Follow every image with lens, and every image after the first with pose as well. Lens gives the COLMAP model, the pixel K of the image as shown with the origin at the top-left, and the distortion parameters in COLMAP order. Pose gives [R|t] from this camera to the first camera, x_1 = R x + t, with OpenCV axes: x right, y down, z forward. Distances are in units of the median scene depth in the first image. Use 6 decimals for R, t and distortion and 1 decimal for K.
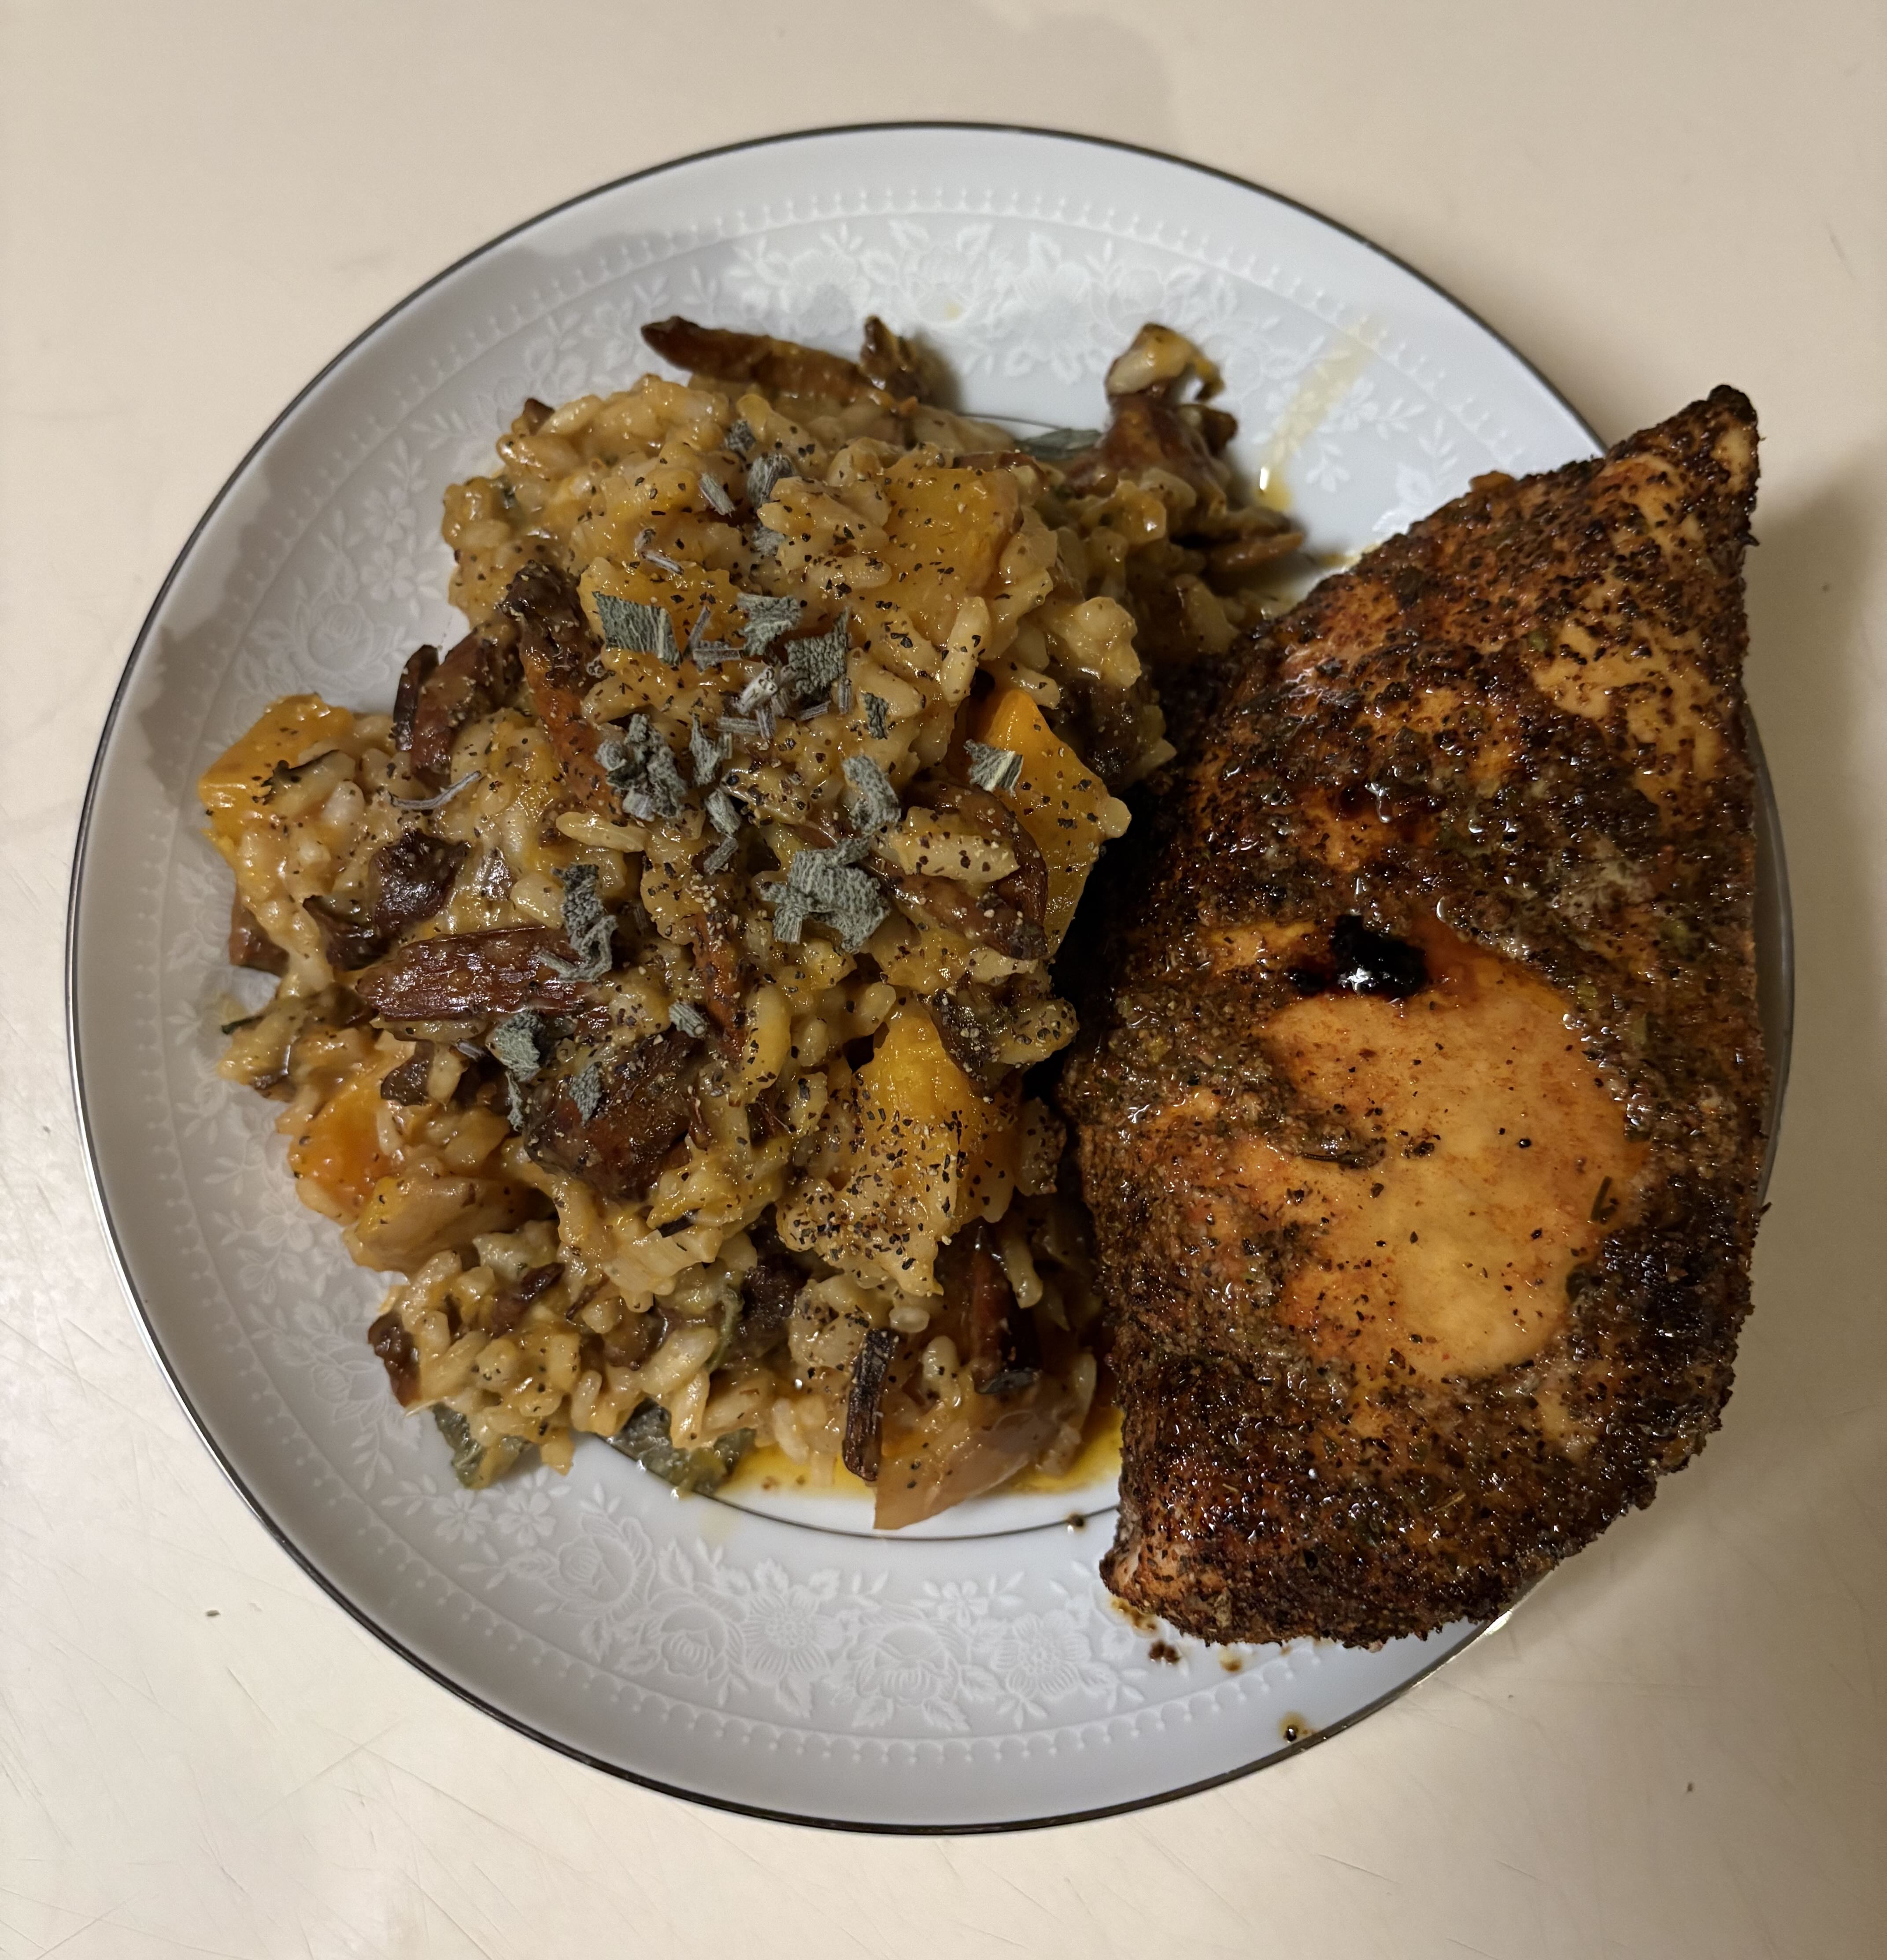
lens RADIAL K [[2122.5, 0, 931.6], [0, 2122.5, 976.7], [0, 0, 1]] dist [0.241467, -1.083365]
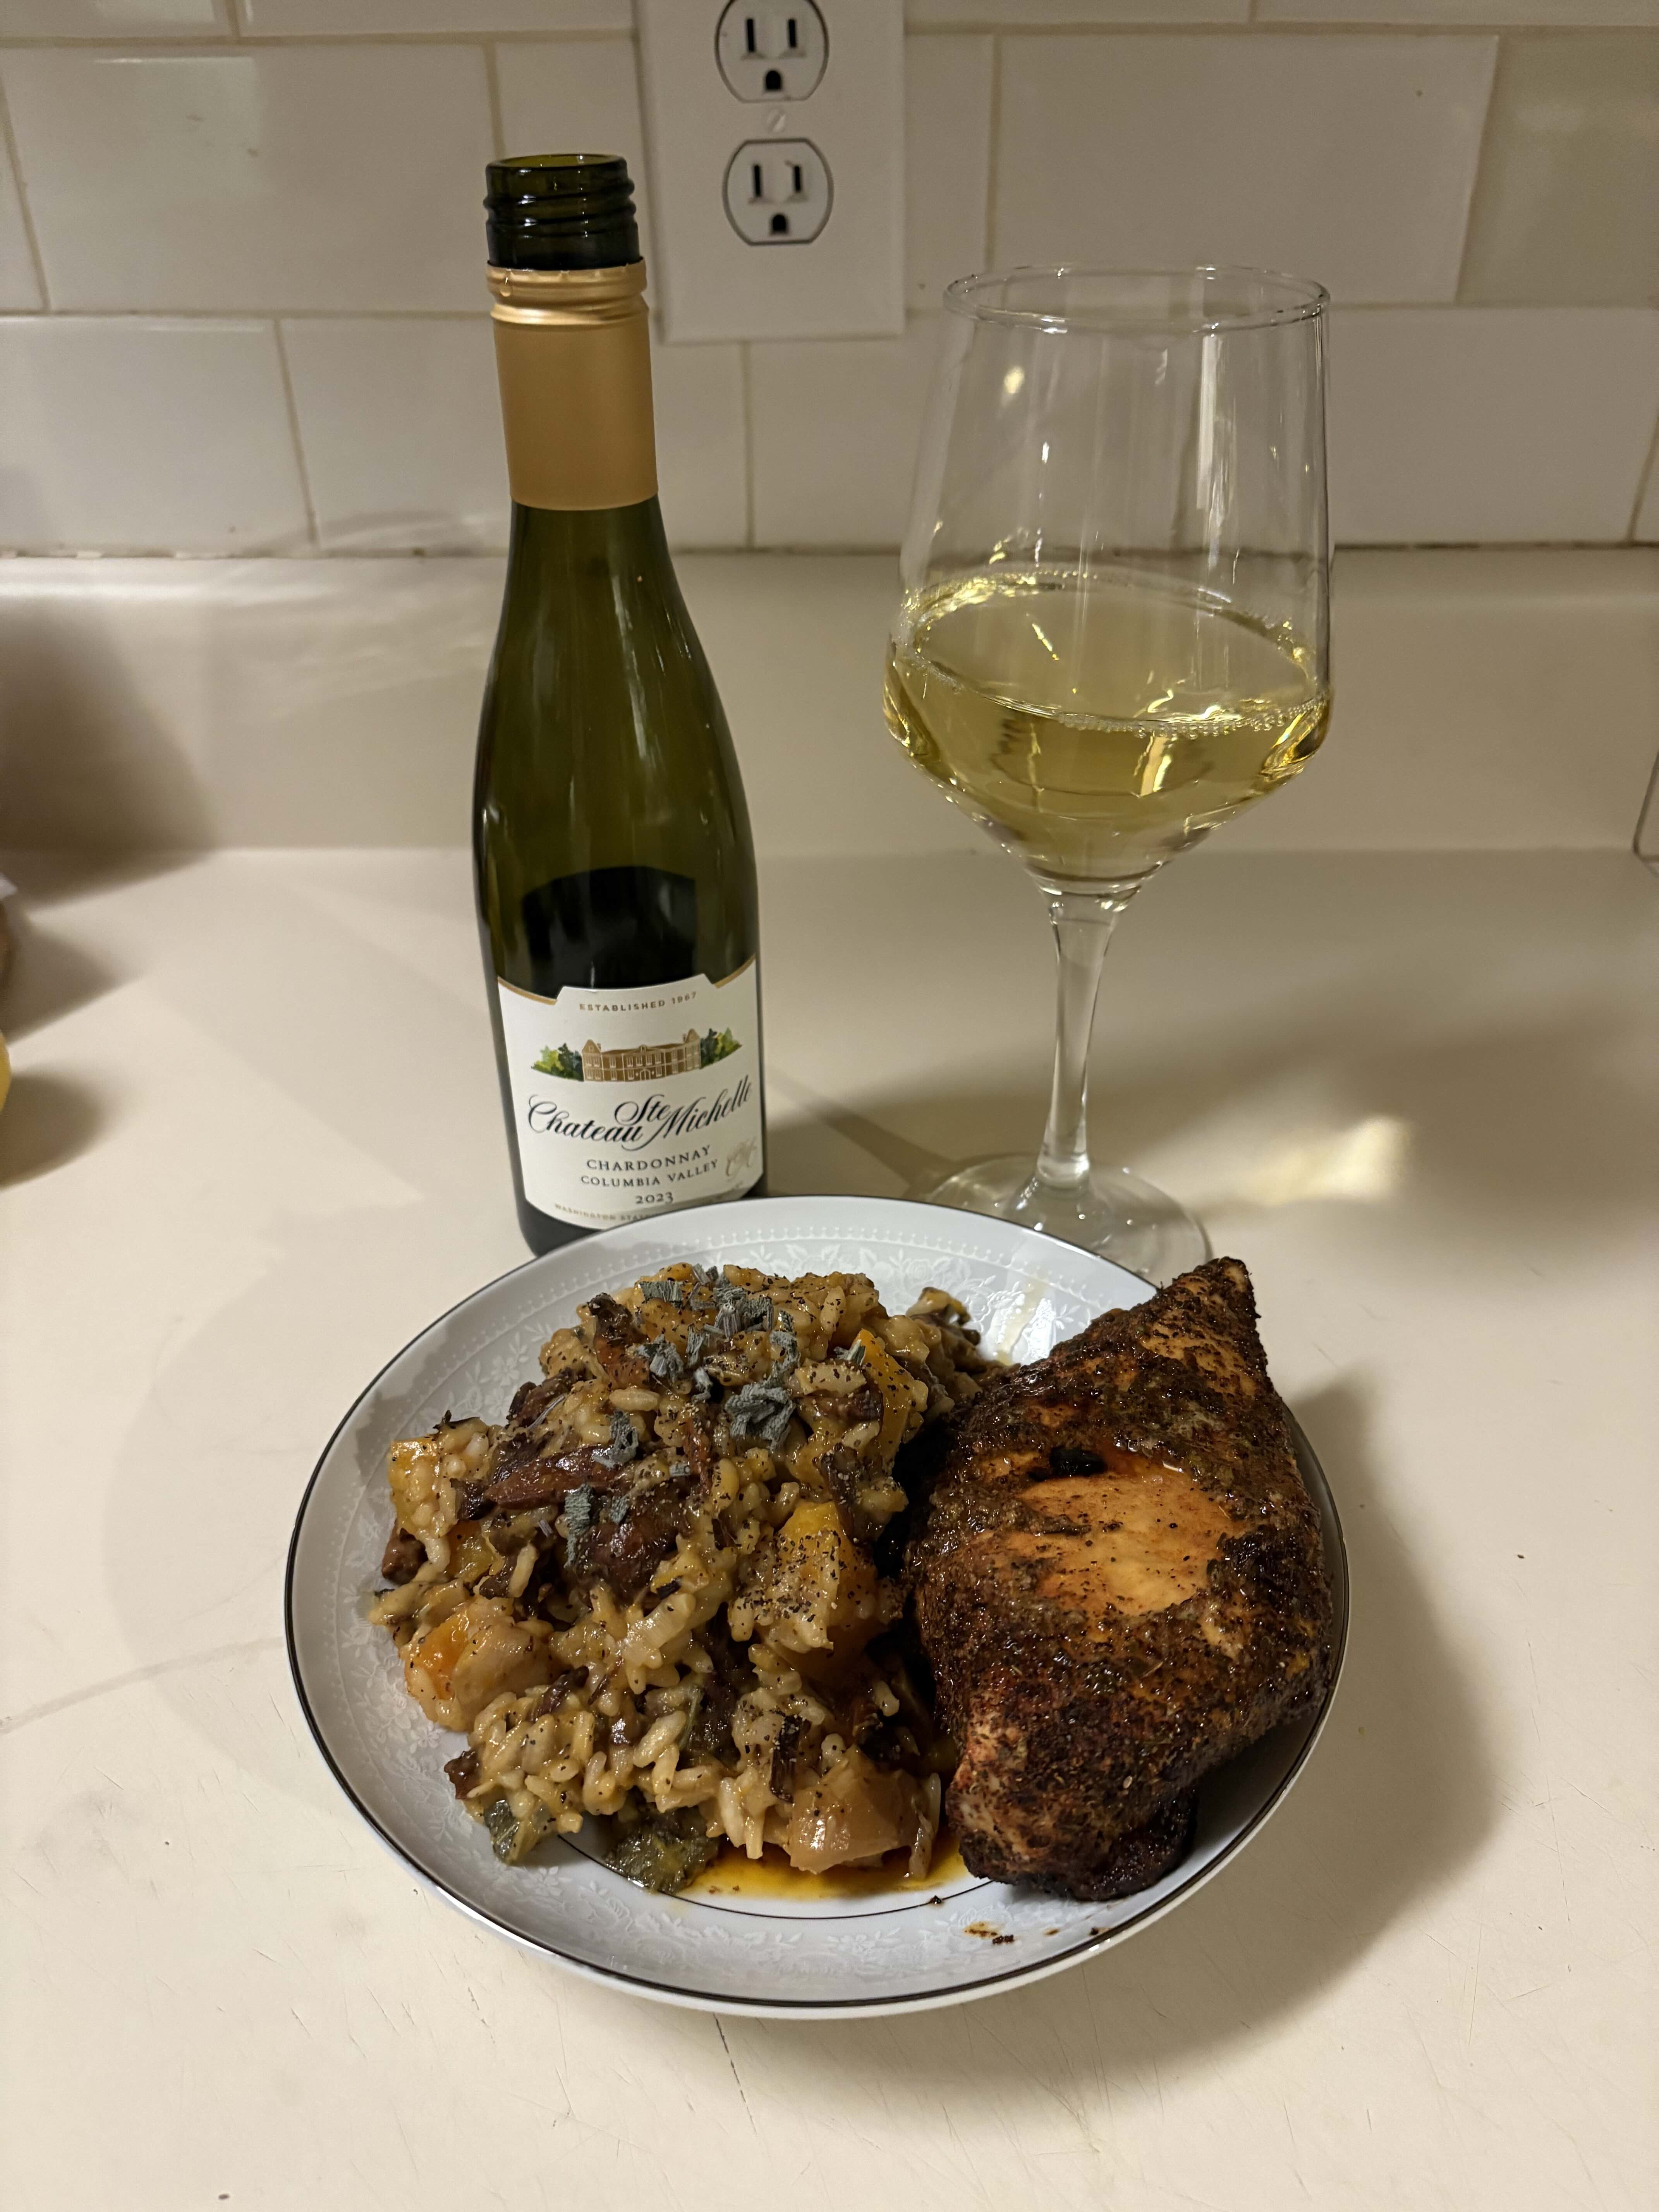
lens RADIAL K [[1674.5, 0, 829.5], [0, 1674.5, 1106.0], [0, 0, 1]] dist [0.207932, -0.002126]
pose [[0.999395, -0.020959, 0.027745, -0.023732], [0.034402, 0.711990, -0.701346, 0.737773], [-0.005055, 0.701877, 0.712280, -0.180406]]
